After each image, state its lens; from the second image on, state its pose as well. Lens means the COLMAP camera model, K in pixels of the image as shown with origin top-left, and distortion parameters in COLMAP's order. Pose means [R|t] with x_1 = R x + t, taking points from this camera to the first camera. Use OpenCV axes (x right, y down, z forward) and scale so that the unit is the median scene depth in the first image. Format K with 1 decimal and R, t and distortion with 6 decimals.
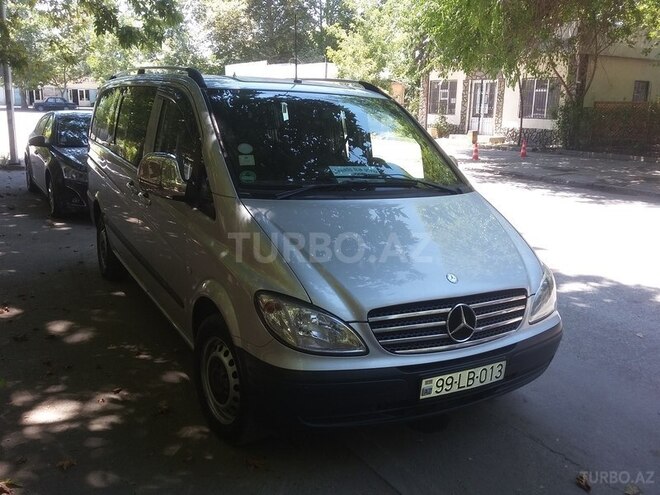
lens RADIAL K [[590.7, 0, 331.2], [0, 590.7, 244.5], [0, 0, 1]] dist [0.015938, -0.047421]
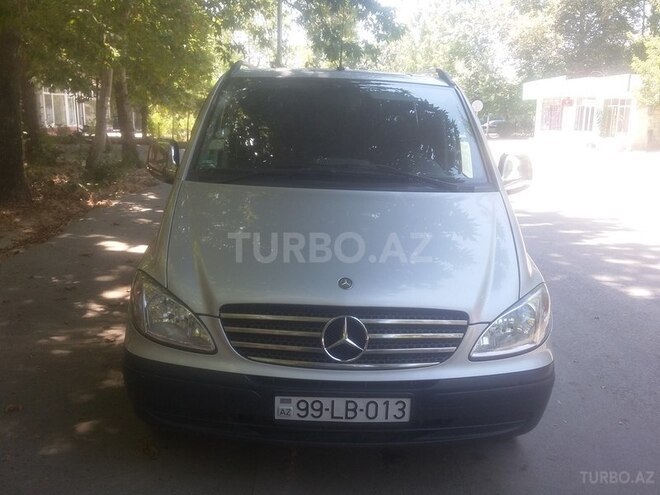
lens RADIAL K [[590.7, 0, 328.9], [0, 590.7, 246.2], [0, 0, 1]] dist [0.015938, -0.047421]
pose [[0.883386, 0.082717, -0.461288, 0.554187], [-0.096204, 0.995345, -0.005752, 0.012617], [0.458665, 0.049459, 0.887232, 0.257916]]
